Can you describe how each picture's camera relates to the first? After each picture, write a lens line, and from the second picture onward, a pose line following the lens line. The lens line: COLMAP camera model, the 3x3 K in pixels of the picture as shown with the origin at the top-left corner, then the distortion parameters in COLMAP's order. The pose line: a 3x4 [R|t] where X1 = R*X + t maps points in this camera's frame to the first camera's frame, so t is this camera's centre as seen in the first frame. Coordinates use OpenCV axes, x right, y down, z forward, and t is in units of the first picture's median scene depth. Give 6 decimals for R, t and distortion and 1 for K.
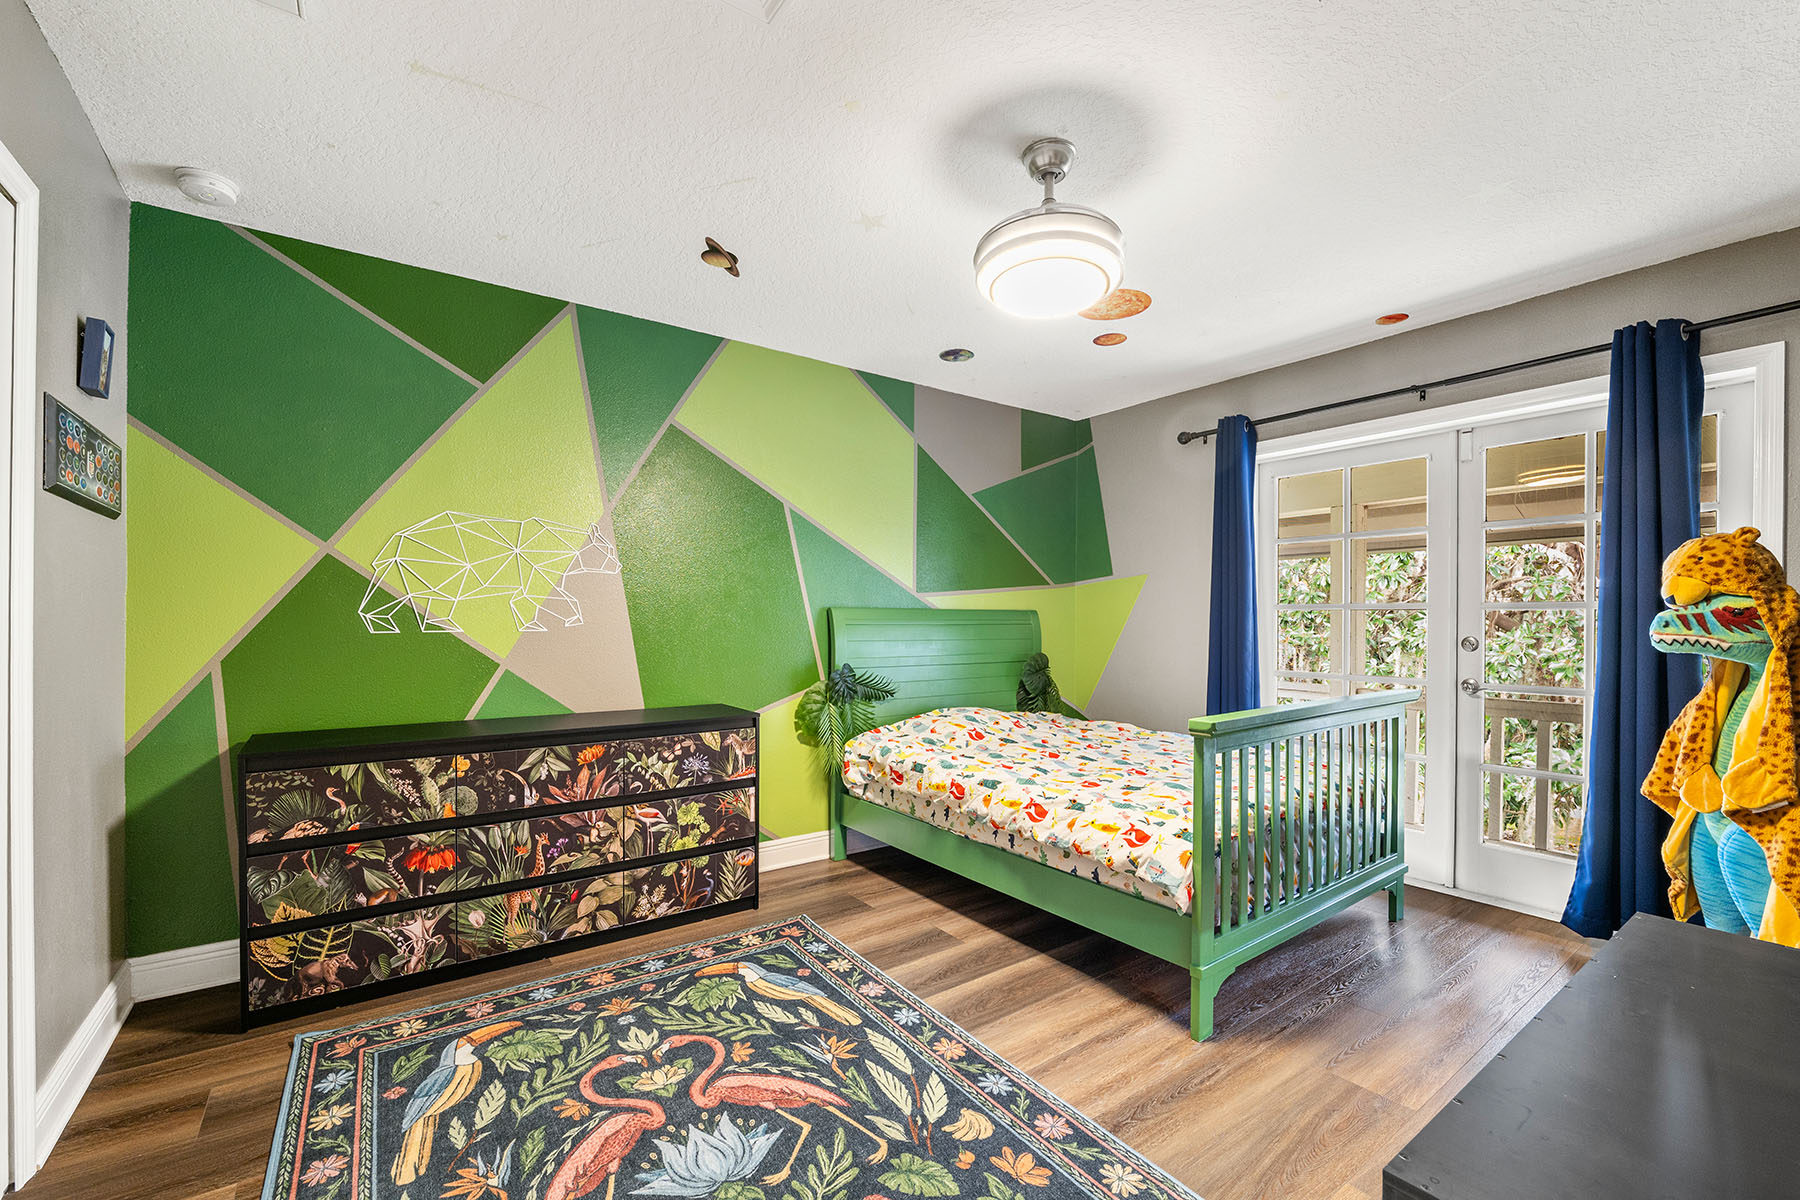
lens RADIAL K [[747.6, 0, 913.3], [0, 747.6, 622.8], [0, 0, 1]] dist [-0.011941, -0.000102]
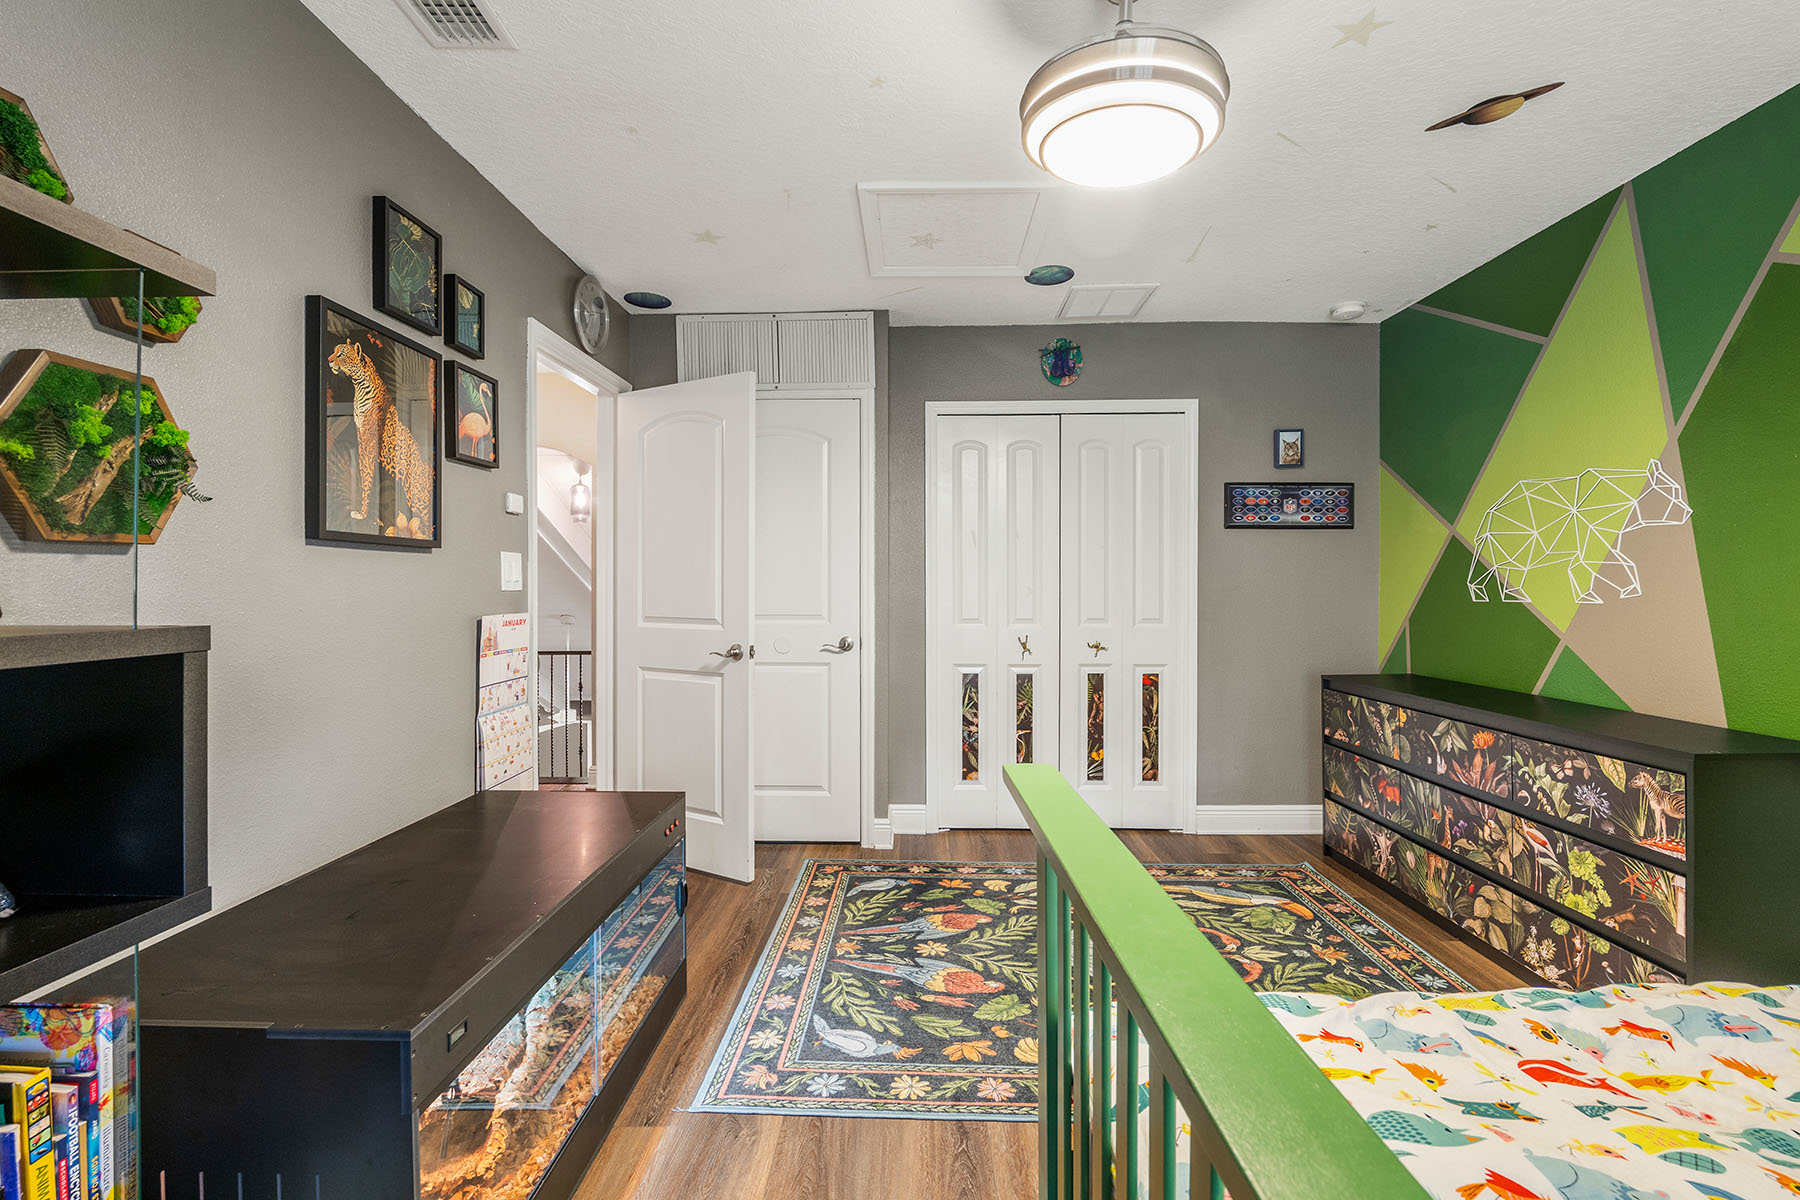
lens RADIAL K [[747.6, 0, 898.5], [0, 747.6, 590.2], [0, 0, 1]] dist [-0.011941, -0.000102]
pose [[-0.609784, -0.000406, -0.792568, 0.707182], [-0.004910, 0.999983, 0.003265, -0.002772], [0.792553, 0.005882, -0.609775, 0.996829]]
